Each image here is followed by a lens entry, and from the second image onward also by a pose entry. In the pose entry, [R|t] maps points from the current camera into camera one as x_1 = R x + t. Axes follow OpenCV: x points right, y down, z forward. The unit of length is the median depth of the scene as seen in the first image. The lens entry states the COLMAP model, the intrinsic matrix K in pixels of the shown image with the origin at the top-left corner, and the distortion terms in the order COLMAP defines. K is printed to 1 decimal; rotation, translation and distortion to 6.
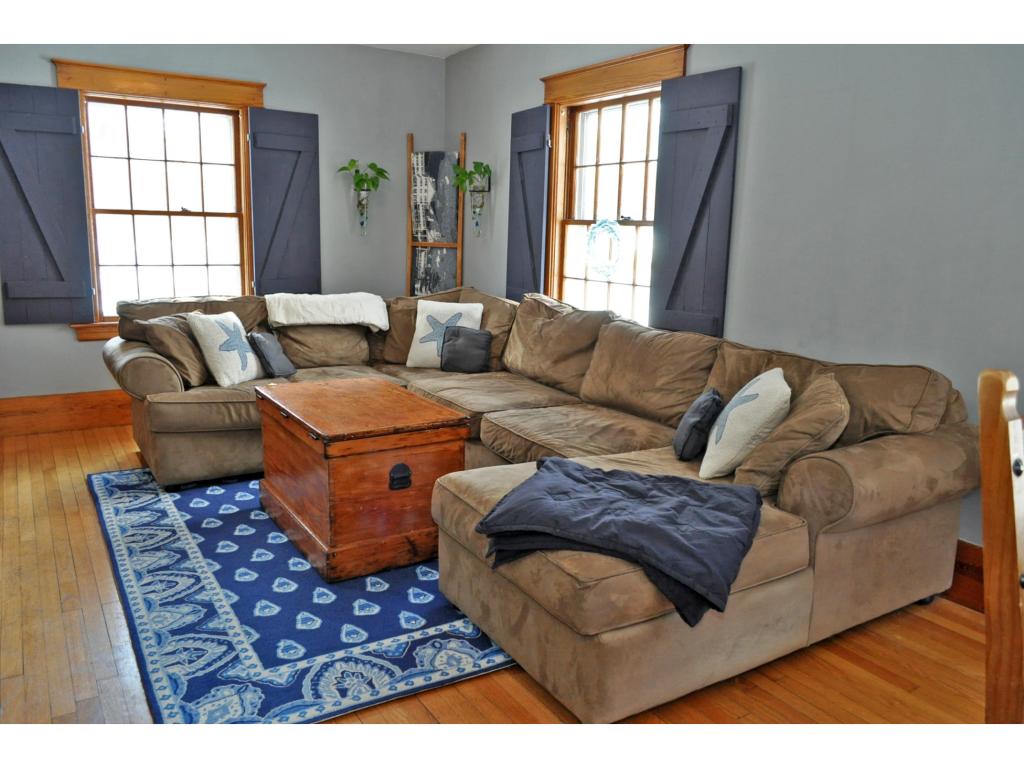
lens RADIAL K [[791.4, 0, 547.4], [0, 791.4, 383.5], [0, 0, 1]] dist [-0.022251, 0.011840]
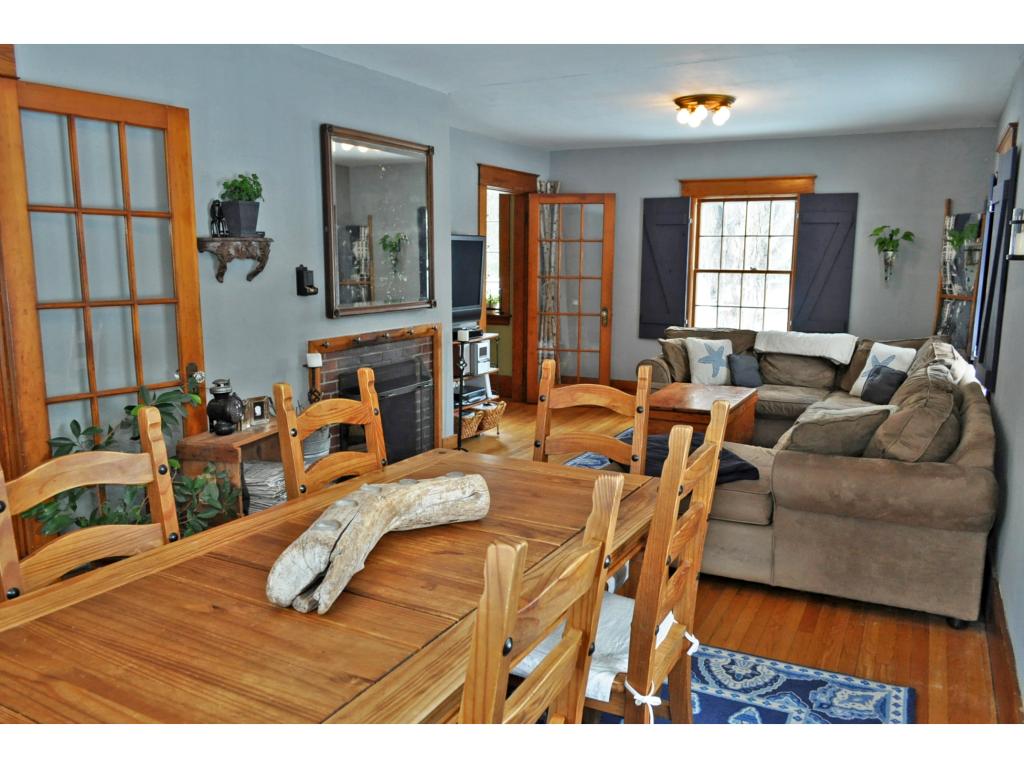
lens RADIAL K [[791.4, 0, 512.5], [0, 791.4, 382.9], [0, 0, 1]] dist [-0.022251, 0.011840]
pose [[0.499979, 0.114665, -0.858413, 0.571131], [-0.158001, 0.986638, 0.039765, -0.004064], [0.851503, 0.115749, 0.511415, -0.083411]]
